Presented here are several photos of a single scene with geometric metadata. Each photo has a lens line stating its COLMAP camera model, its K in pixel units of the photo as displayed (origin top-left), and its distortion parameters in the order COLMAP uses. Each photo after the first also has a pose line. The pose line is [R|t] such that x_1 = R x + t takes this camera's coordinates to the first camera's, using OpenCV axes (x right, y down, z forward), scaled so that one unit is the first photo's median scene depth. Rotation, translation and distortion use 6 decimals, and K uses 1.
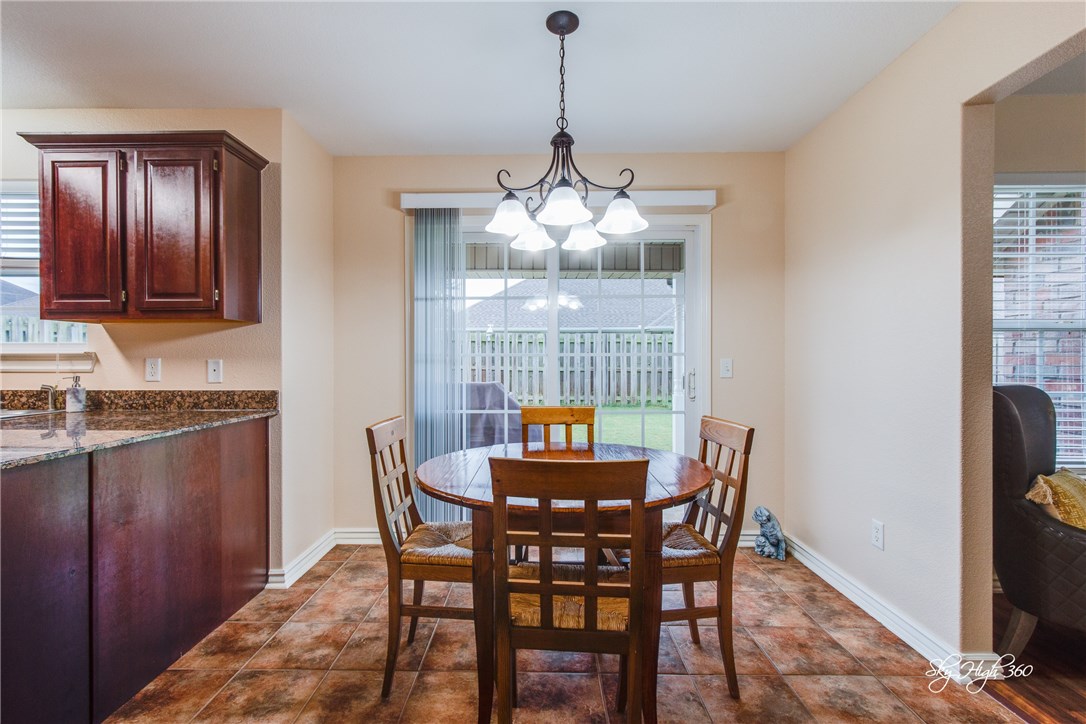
lens RADIAL K [[495.9, 0, 531.4], [0, 495.9, 358.0], [0, 0, 1]] dist [-0.003637, 0.002475]
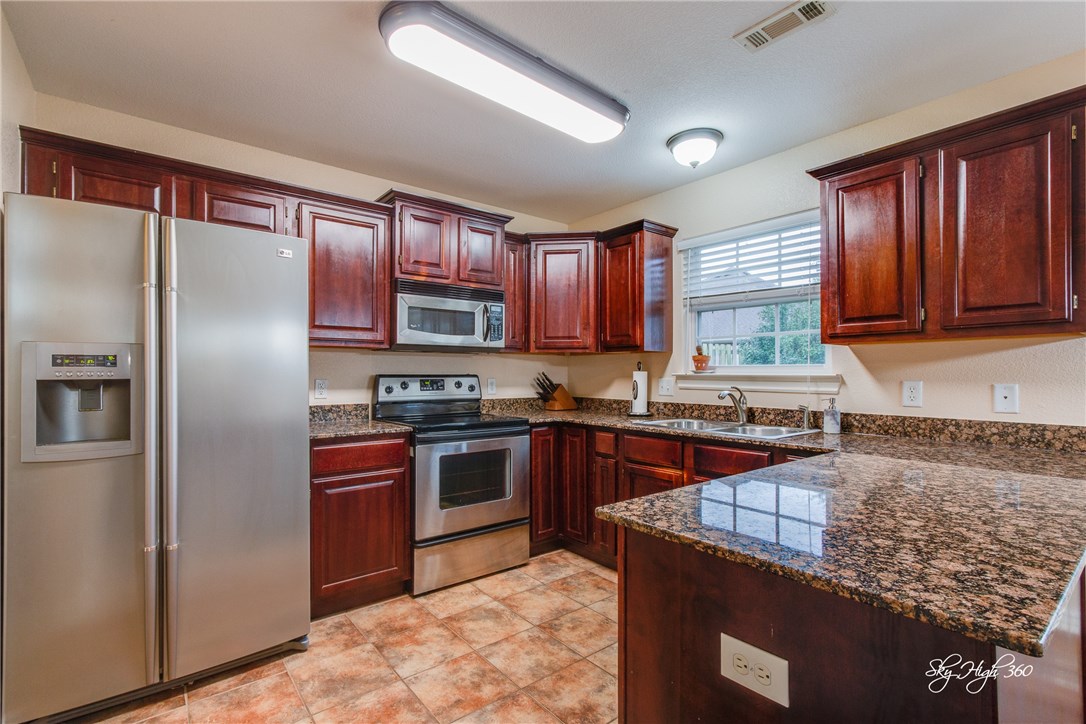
lens RADIAL K [[495.9, 0, 532.2], [0, 495.9, 370.9], [0, 0, 1]] dist [-0.003637, 0.002475]
pose [[0.634748, 0.000620, -0.772719, -0.512803], [-0.001164, 0.999999, -0.000154, -0.017895], [0.772718, 0.000997, 0.634748, -0.121686]]
